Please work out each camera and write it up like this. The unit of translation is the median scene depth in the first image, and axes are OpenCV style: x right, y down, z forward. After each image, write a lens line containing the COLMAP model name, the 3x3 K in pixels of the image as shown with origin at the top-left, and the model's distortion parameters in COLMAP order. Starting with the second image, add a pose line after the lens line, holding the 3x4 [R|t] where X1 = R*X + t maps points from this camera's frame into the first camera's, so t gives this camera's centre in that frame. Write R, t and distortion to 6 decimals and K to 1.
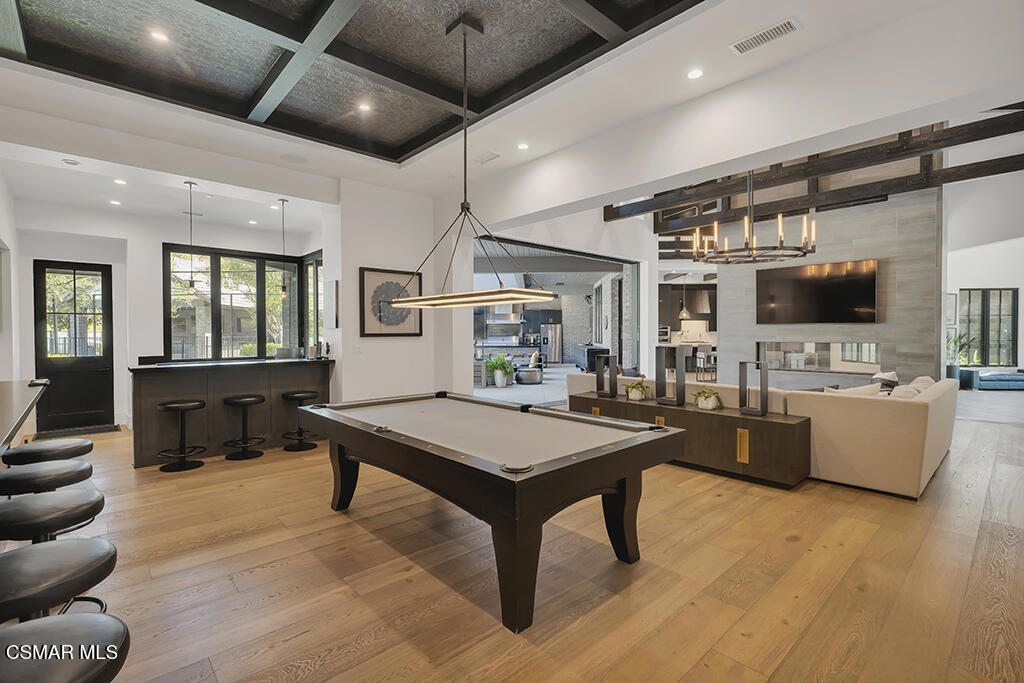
lens RADIAL K [[465.8, 0, 513.3], [0, 465.8, 340.8], [0, 0, 1]] dist [0.001109, -0.000469]
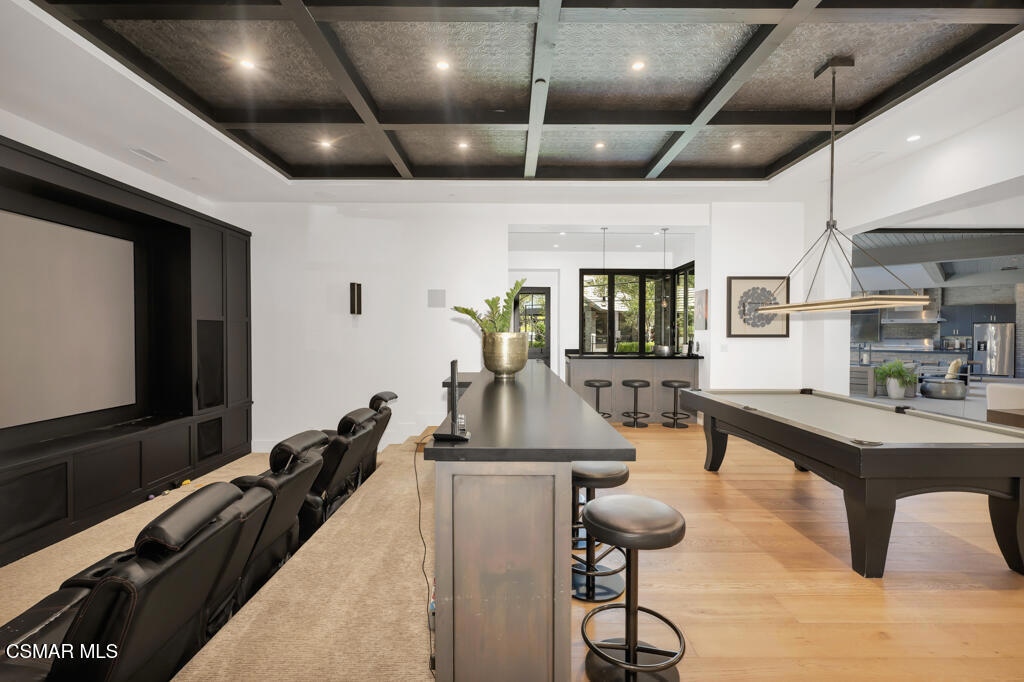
lens RADIAL K [[465.8, 0, 509.8], [0, 465.8, 339.9], [0, 0, 1]] dist [0.001109, -0.000469]
pose [[0.737952, 0.015648, -0.674671, 0.056532], [-0.017594, 0.999837, 0.003946, 0.003310], [0.674623, 0.008958, 0.738108, -0.231554]]
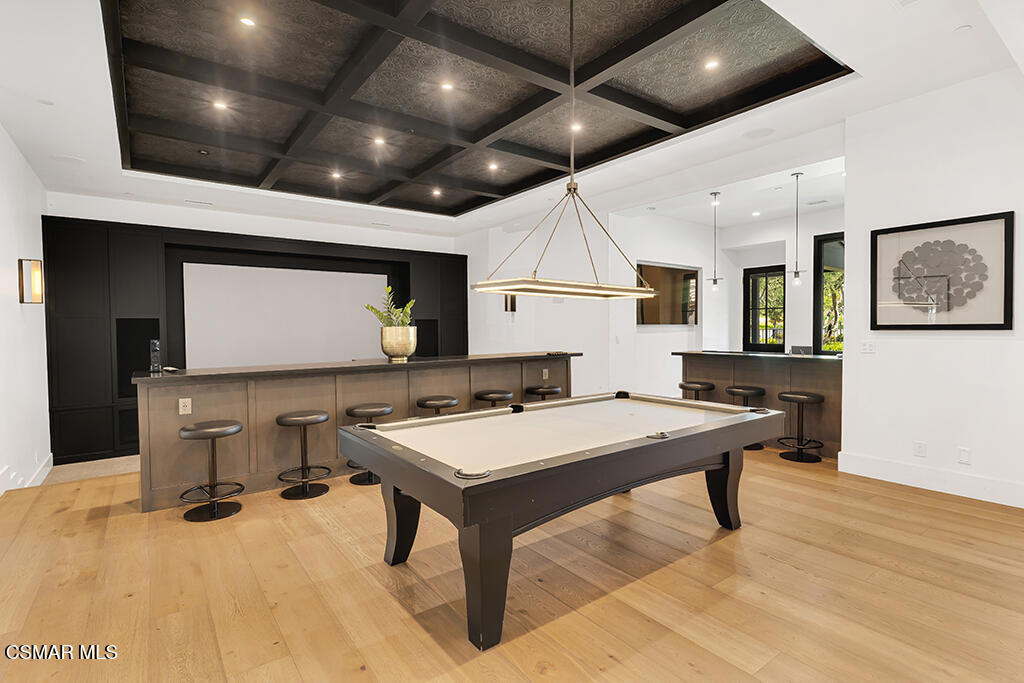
lens RADIAL K [[499.3, 0, 510.3], [0, 499.3, 334.3], [0, 0, 1]] dist [-0.001086, -0.000212]
pose [[-0.114821, 0.015212, -0.993270, 0.566785], [-0.014776, 0.999746, 0.017019, -0.007040], [0.993276, 0.016631, -0.114567, 0.639926]]
